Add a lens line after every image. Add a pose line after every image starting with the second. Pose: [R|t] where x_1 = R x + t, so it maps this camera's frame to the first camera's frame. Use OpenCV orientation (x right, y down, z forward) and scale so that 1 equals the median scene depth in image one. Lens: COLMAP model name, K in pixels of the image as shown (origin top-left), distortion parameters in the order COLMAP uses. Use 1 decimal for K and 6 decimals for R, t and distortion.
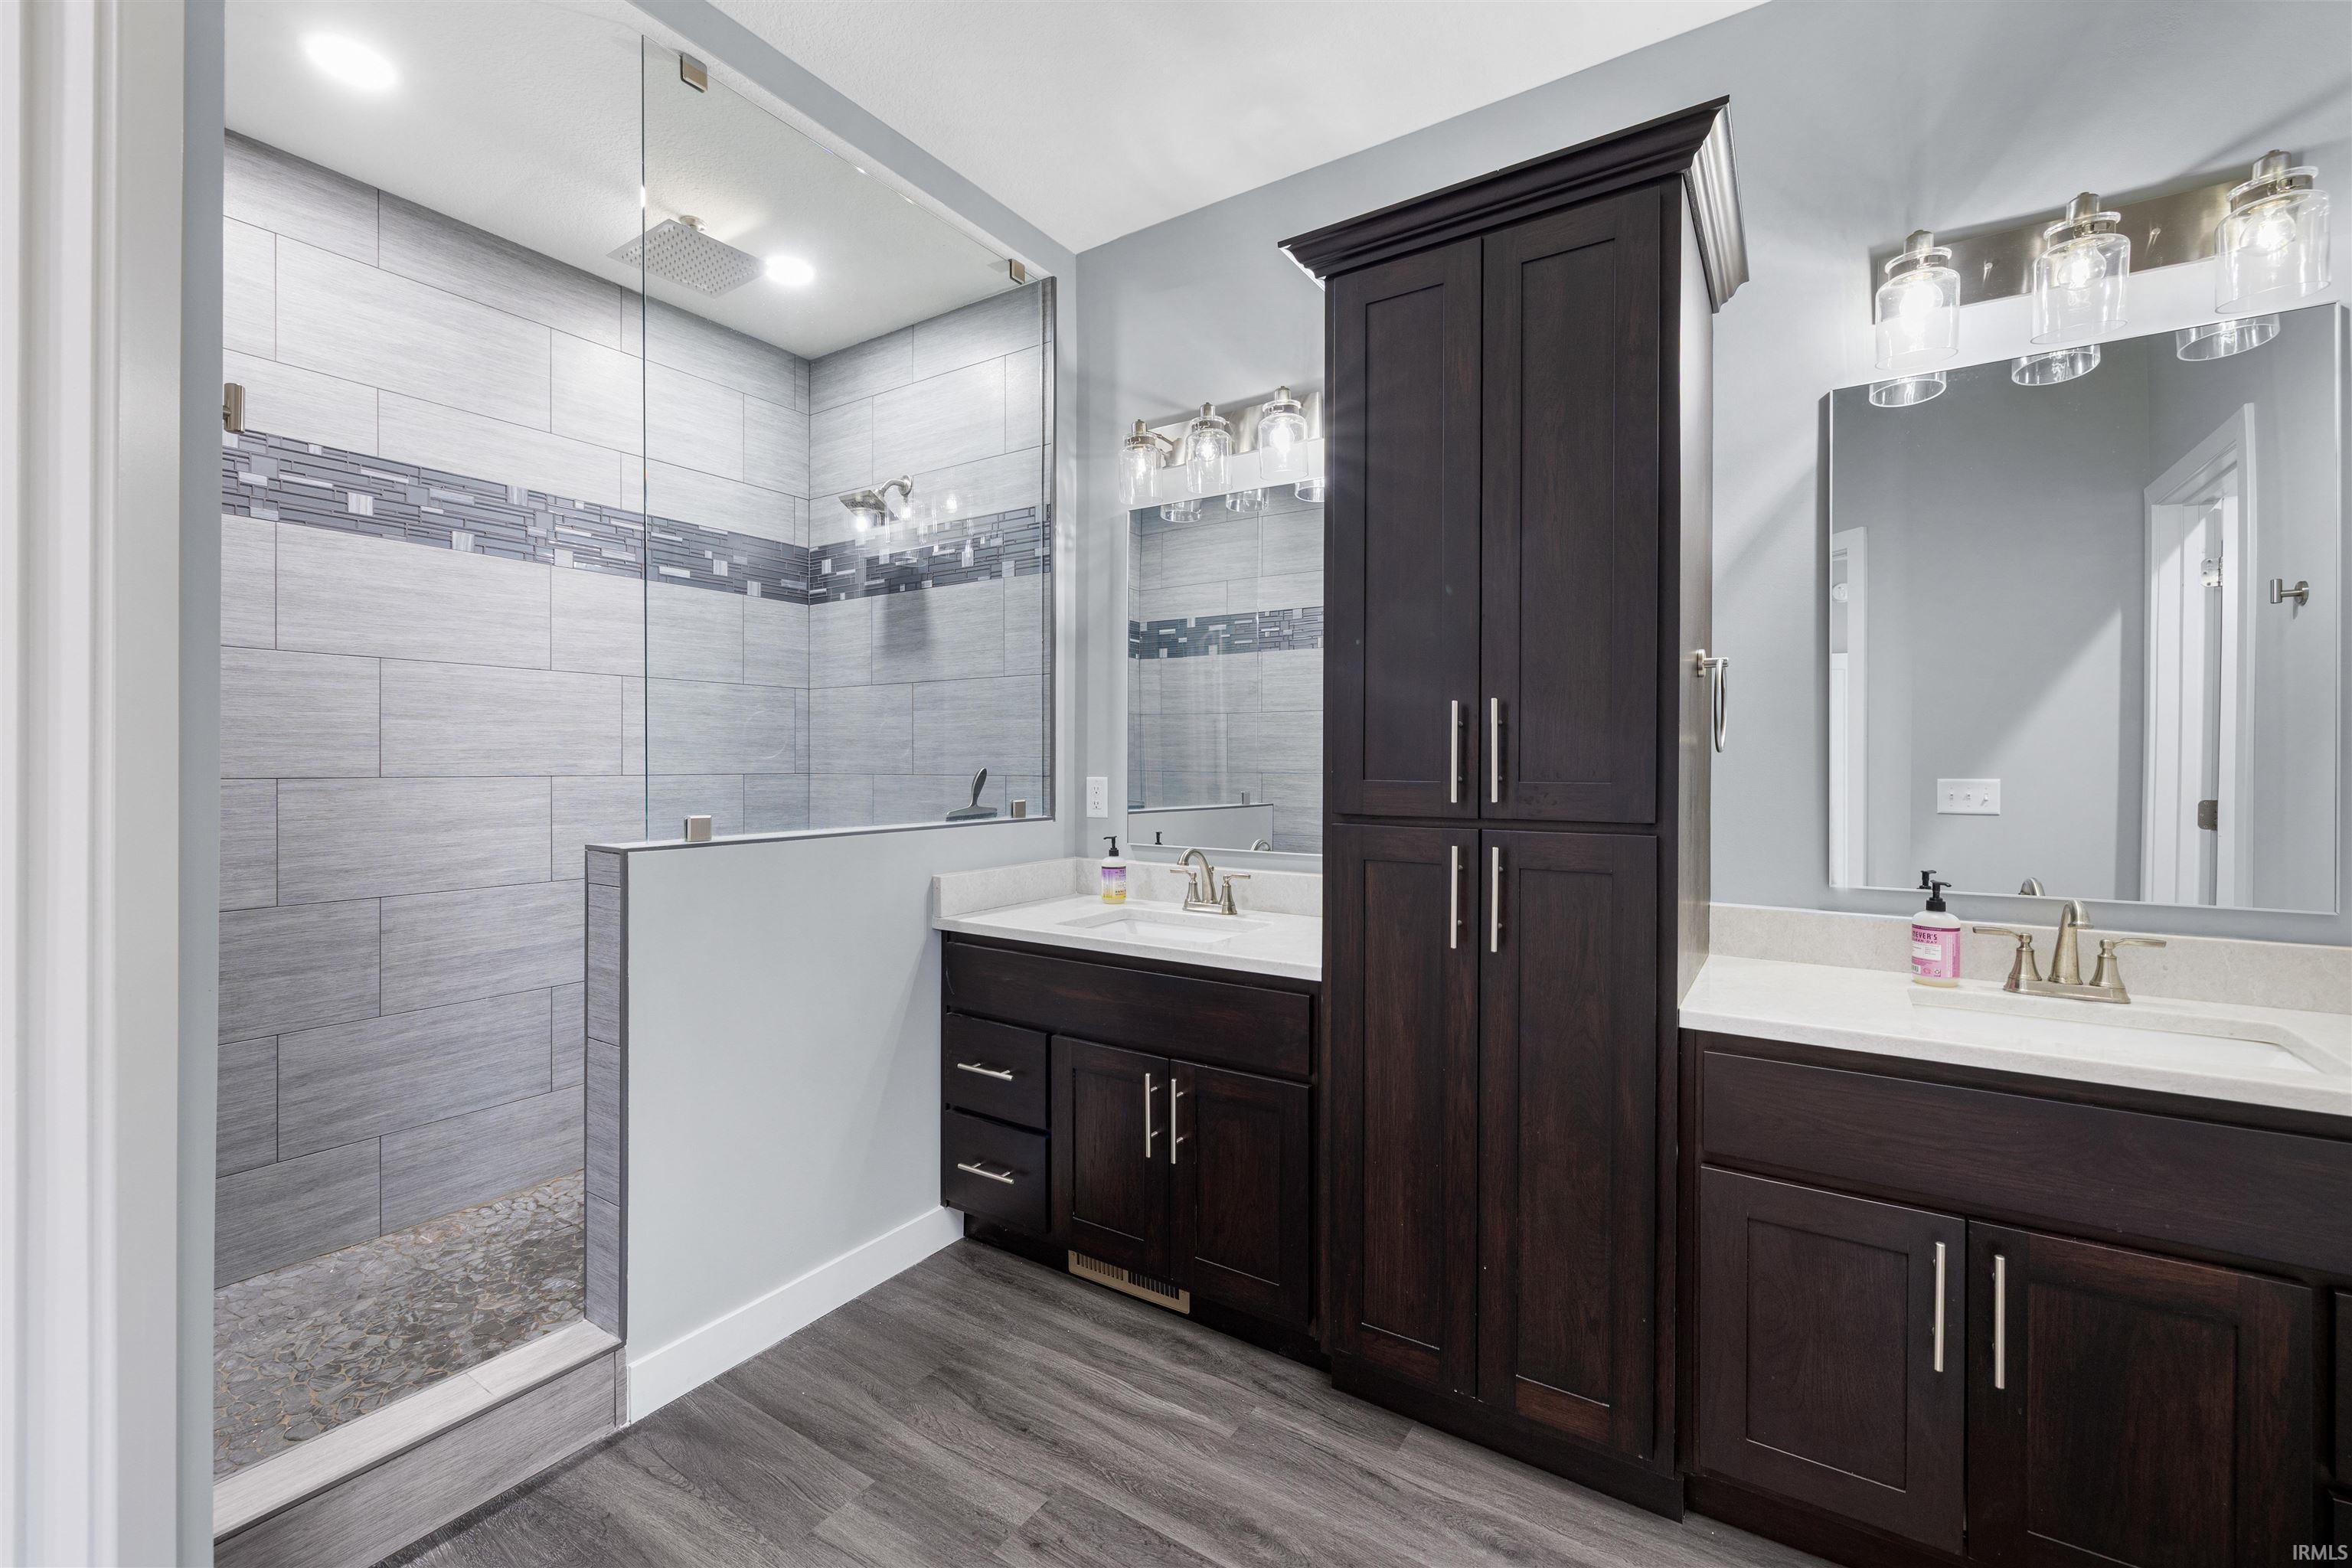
lens RADIAL K [[989.5, 0, 1158.5], [0, 989.5, 770.4], [0, 0, 1]] dist [0.000941, -0.001241]
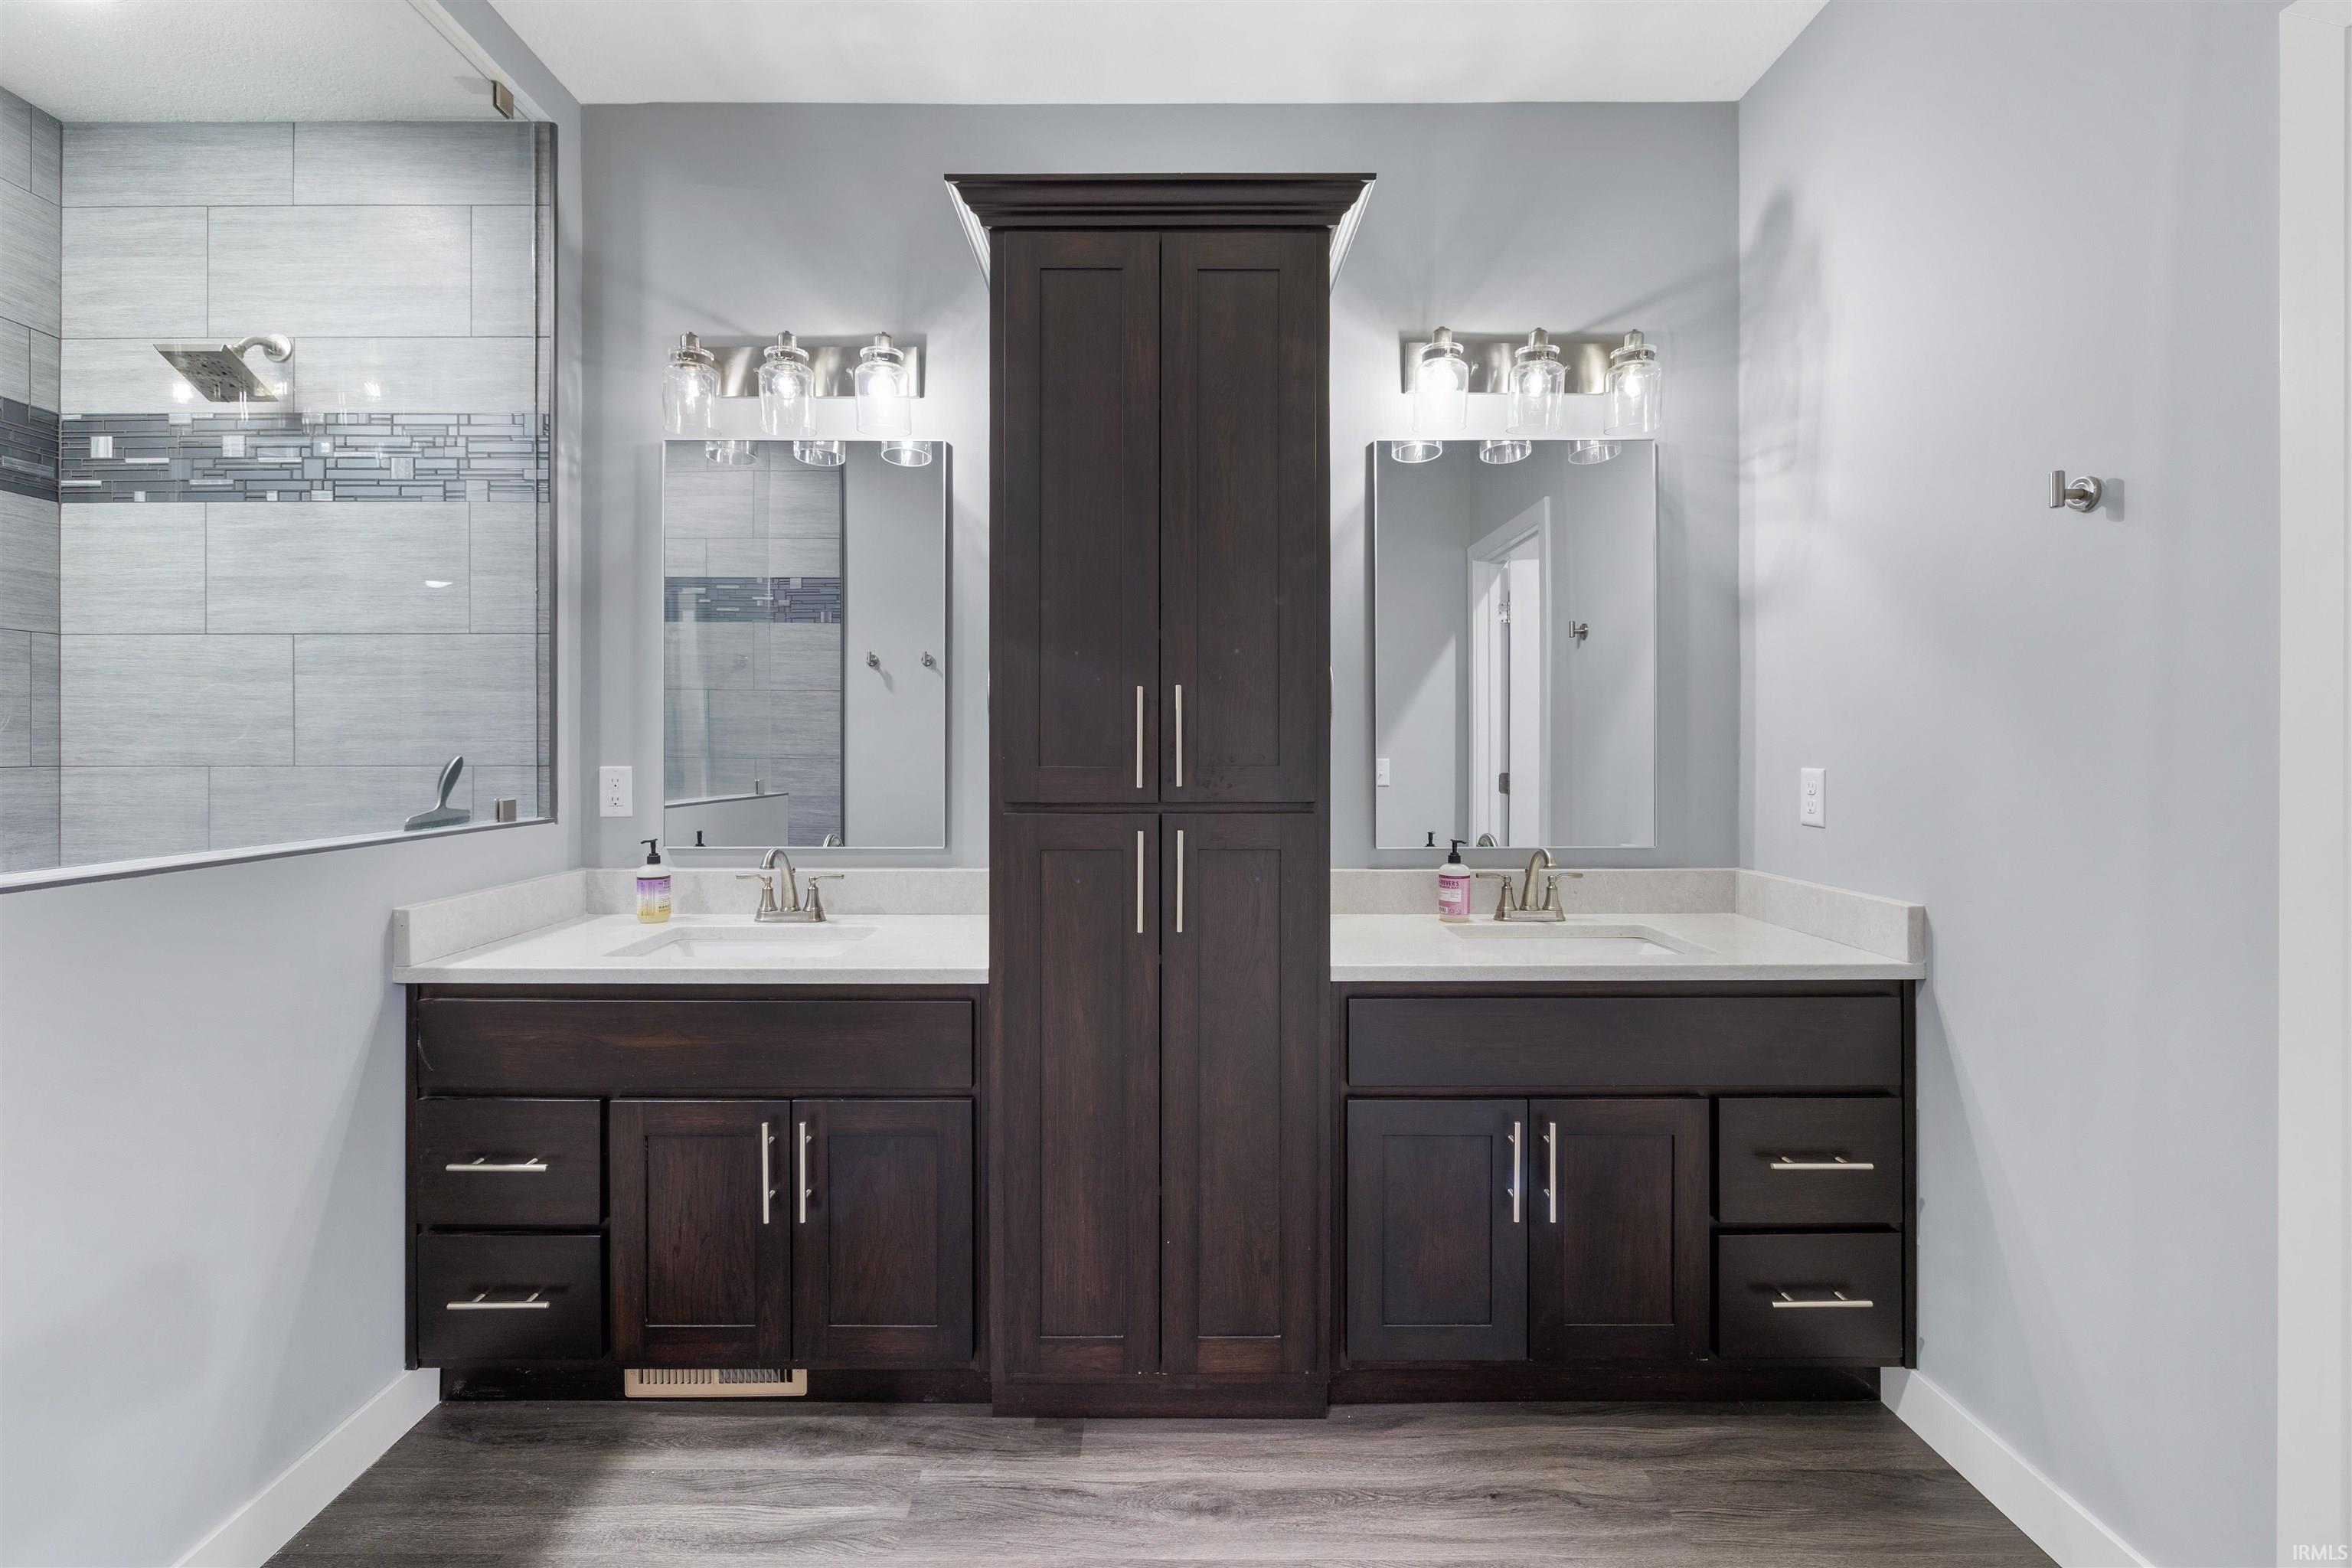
lens RADIAL K [[989.5, 0, 1185.5], [0, 989.5, 751.6], [0, 0, 1]] dist [0.000941, -0.001241]
pose [[0.830801, -0.005113, 0.556545, -0.184354], [0.006264, 0.999980, -0.000164, -0.003209], [-0.556534, 0.003622, 0.830817, 0.115770]]
